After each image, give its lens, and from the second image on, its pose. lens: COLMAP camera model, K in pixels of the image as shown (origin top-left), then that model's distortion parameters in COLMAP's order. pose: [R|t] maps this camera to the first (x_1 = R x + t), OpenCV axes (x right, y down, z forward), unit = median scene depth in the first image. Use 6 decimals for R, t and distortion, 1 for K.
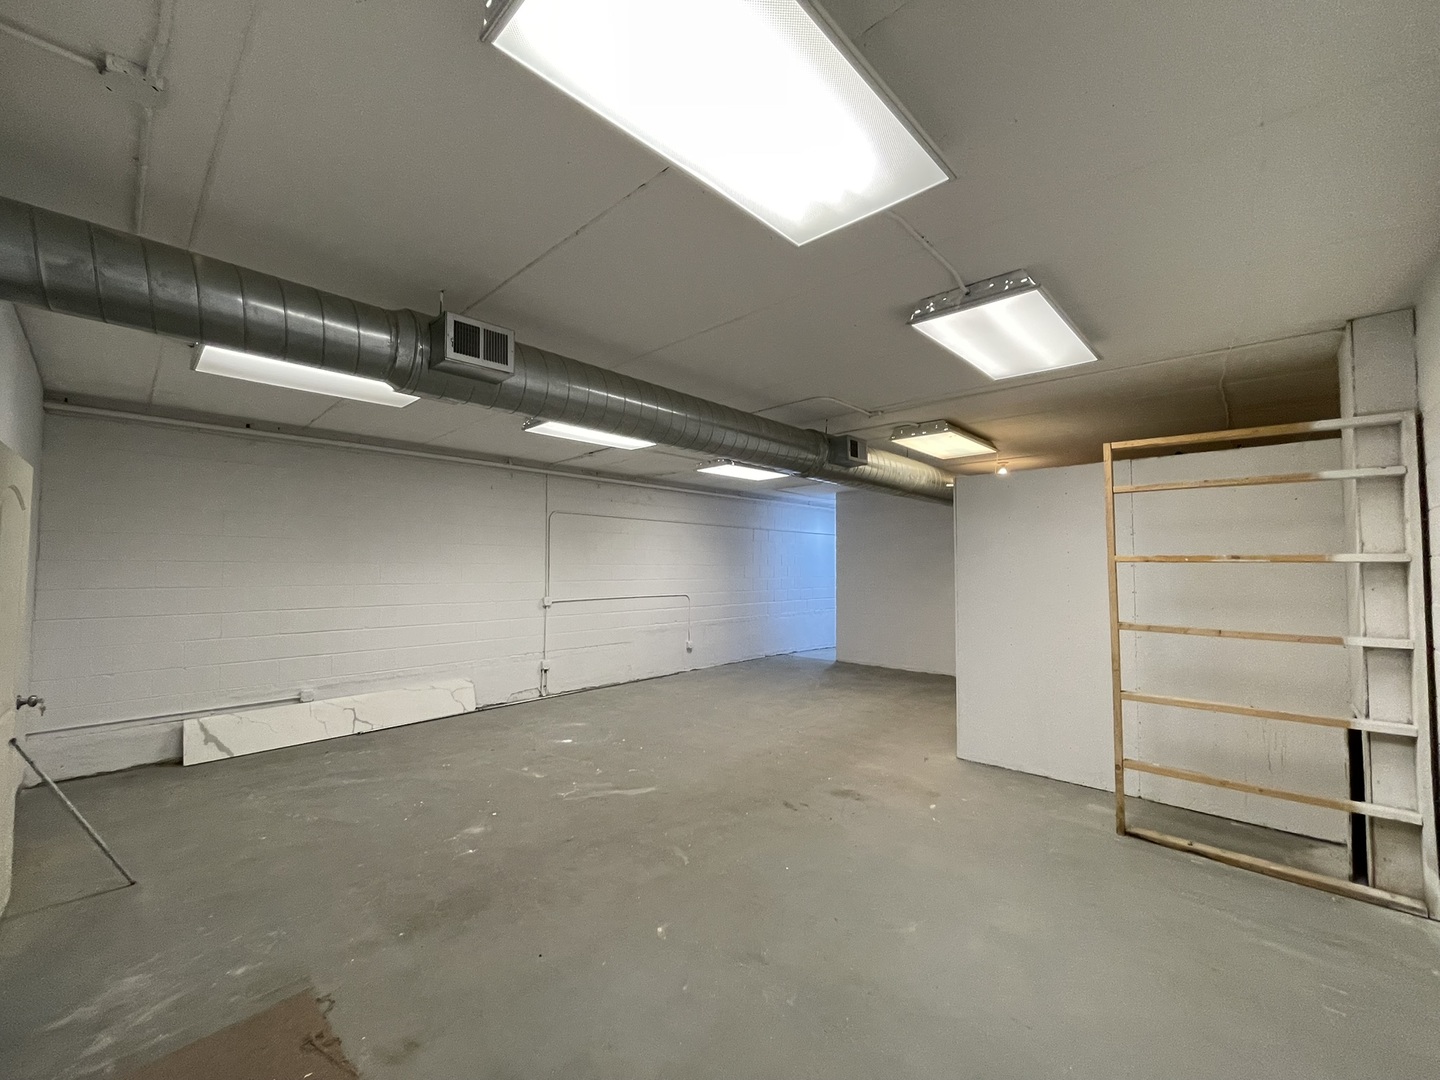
lens RADIAL K [[584.0, 0, 711.3], [0, 584.0, 543.0], [0, 0, 1]] dist [-0.001507, -0.000122]
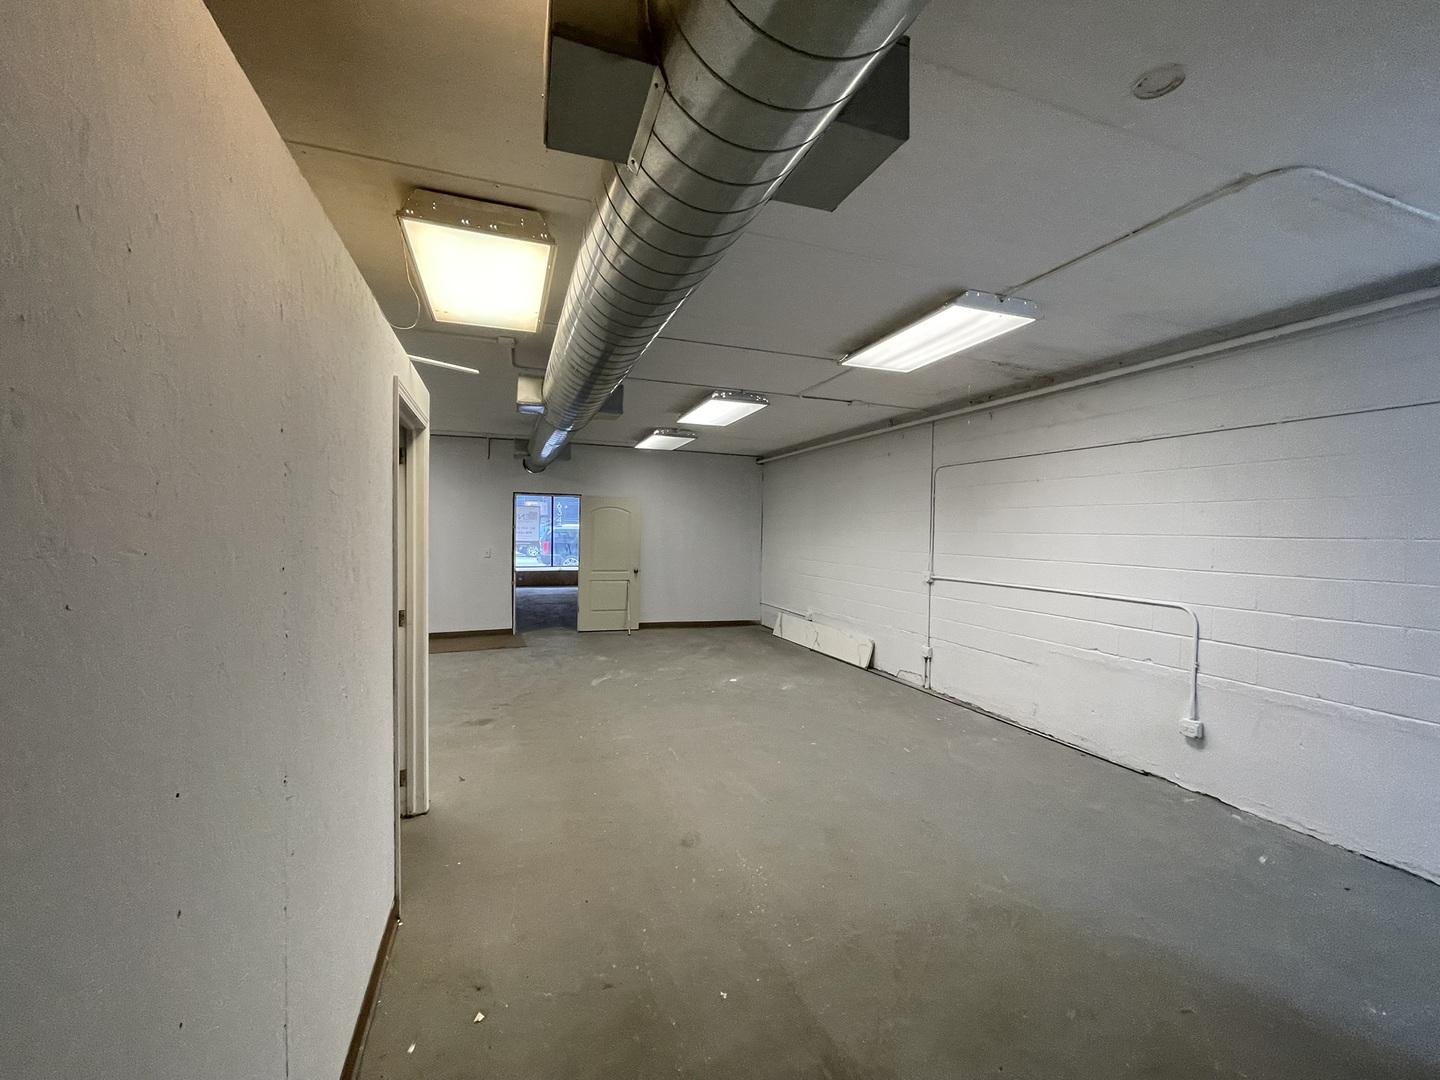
lens RADIAL K [[584.0, 0, 711.3], [0, 584.0, 543.0], [0, 0, 1]] dist [-0.001507, -0.000122]
pose [[-0.449790, 0.011433, -0.893061, 0.842312], [0.019175, 0.999811, 0.003142, 0.061121], [0.892928, -0.015711, -0.449925, 1.539800]]
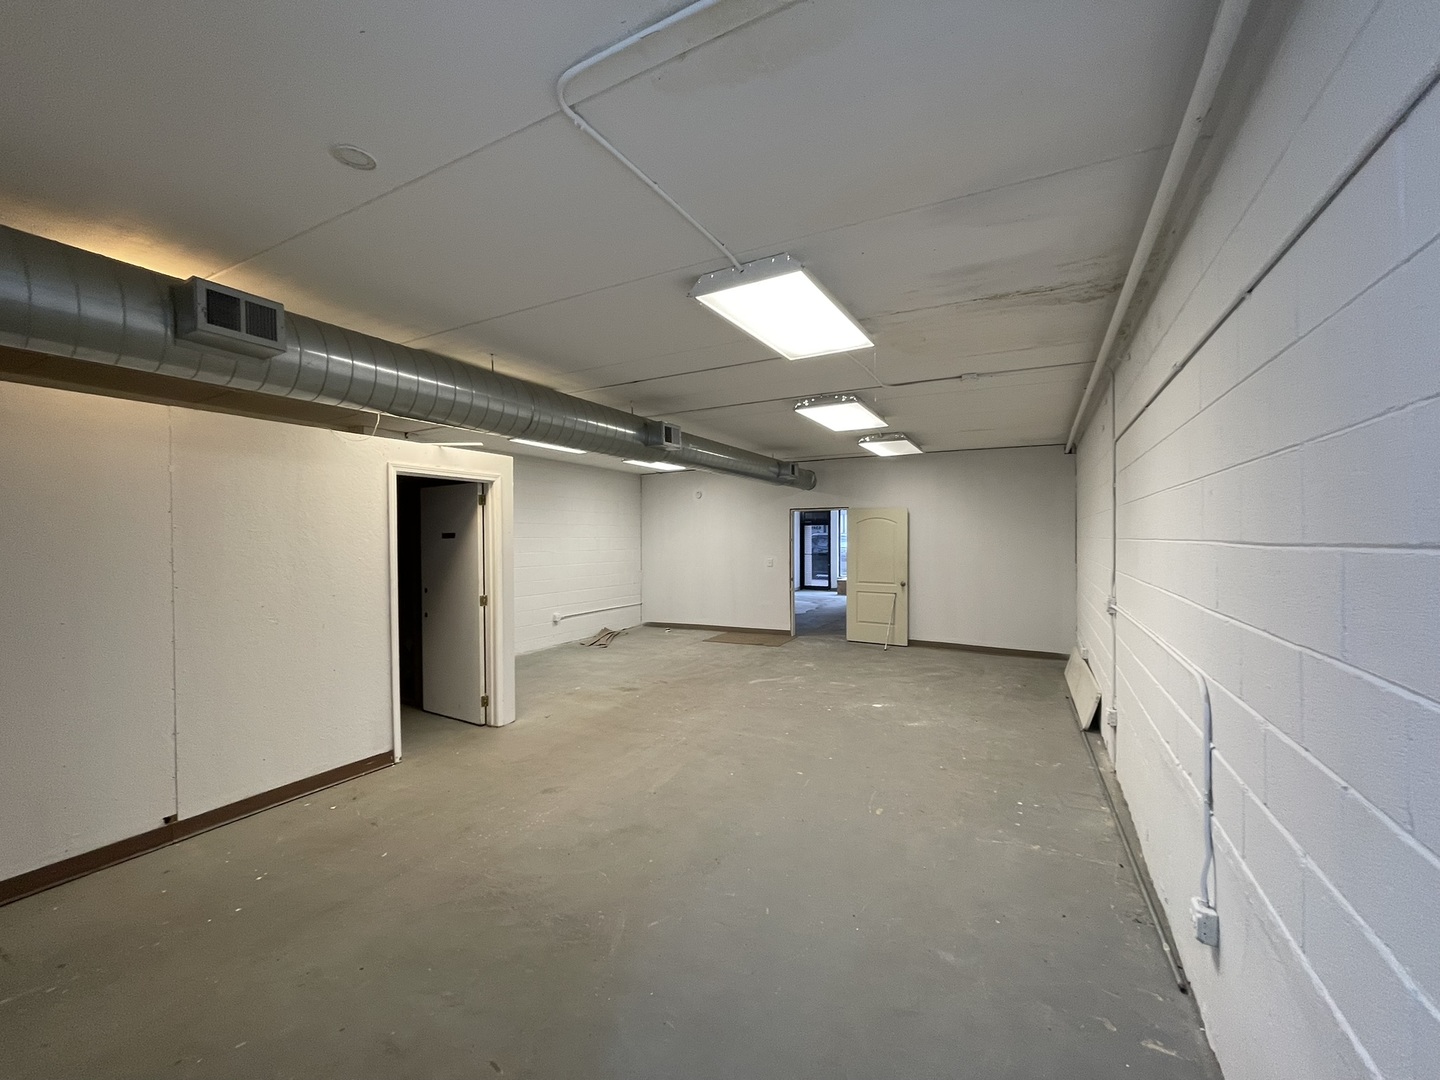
lens RADIAL K [[584.0, 0, 711.3], [0, 584.0, 543.0], [0, 0, 1]] dist [-0.001507, -0.000122]
pose [[-0.966904, 0.001941, -0.255132, 0.325991], [0.010075, 0.999482, -0.030581, 0.075021], [0.254940, -0.032139, -0.966423, 2.022256]]
